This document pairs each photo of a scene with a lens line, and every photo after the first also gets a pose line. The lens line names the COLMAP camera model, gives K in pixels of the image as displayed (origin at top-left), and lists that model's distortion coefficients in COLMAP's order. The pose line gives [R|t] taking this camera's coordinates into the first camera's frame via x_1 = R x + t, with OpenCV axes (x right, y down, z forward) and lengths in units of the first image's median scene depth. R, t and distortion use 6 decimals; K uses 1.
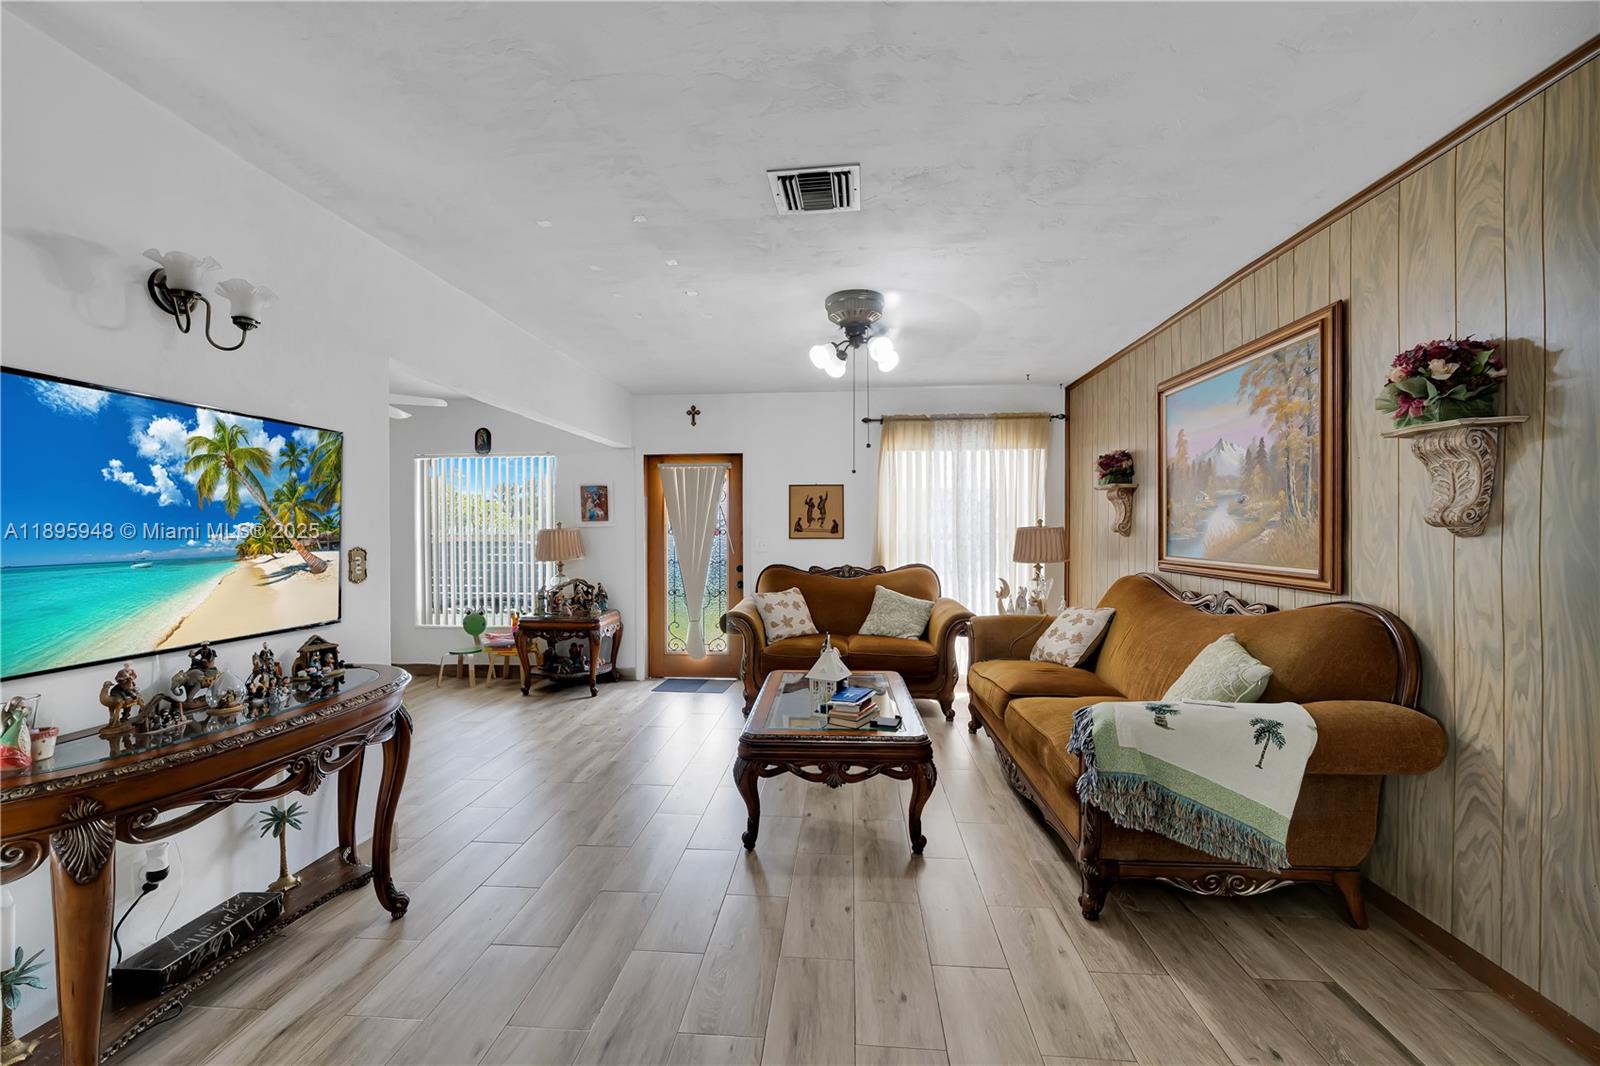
lens RADIAL K [[651.3, 0, 800.0], [0, 651.3, 533.0], [0, 0, 1]] dist [0.002313, -0.000027]
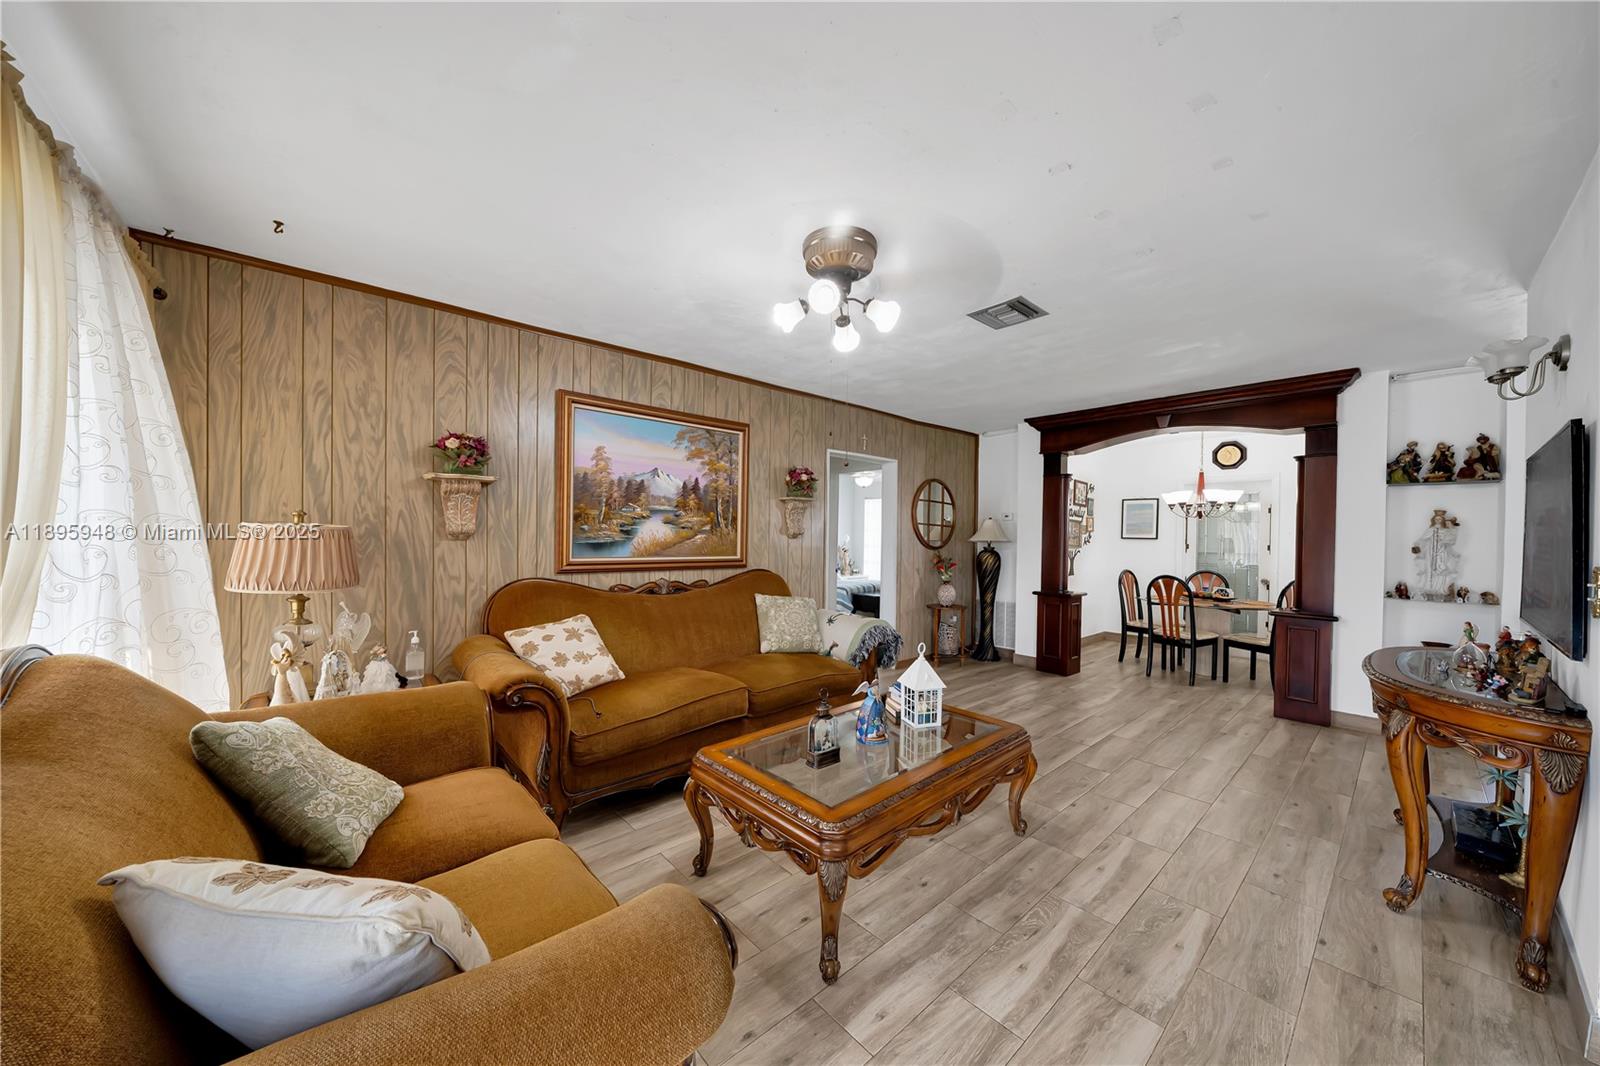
lens RADIAL K [[556.4, 0, 800.0], [0, 556.4, 533.0], [0, 0, 1]] dist [-0.001387, -0.000009]
pose [[-0.721852, 0.007455, 0.692008, -0.424400], [-0.000430, 0.999937, -0.011221, 0.005321], [-0.692048, -0.008397, -0.721803, 1.821968]]
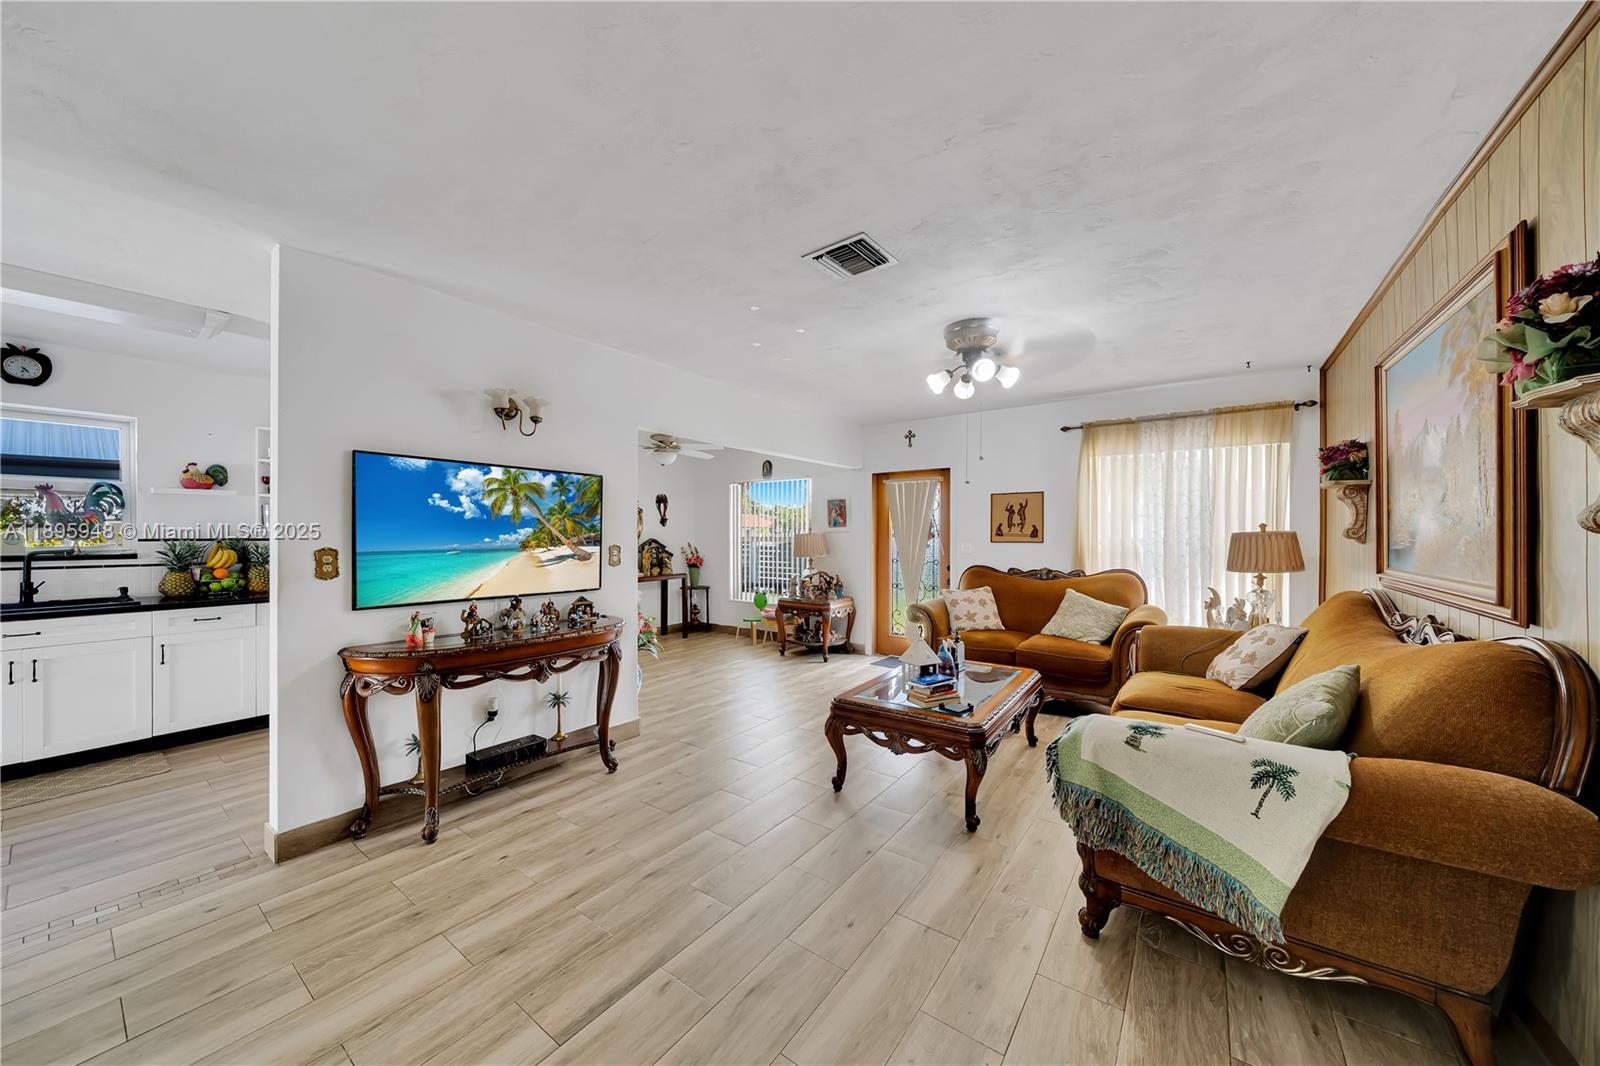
lens RADIAL K [[556.4, 0, 800.0], [0, 556.4, 533.0], [0, 0, 1]] dist [-0.001387, -0.000009]
pose [[0.852353, 0.001885, -0.522963, 0.395293], [-0.004906, 0.999978, -0.004392, -0.002741], [0.522943, 0.006309, 0.852344, 0.047831]]
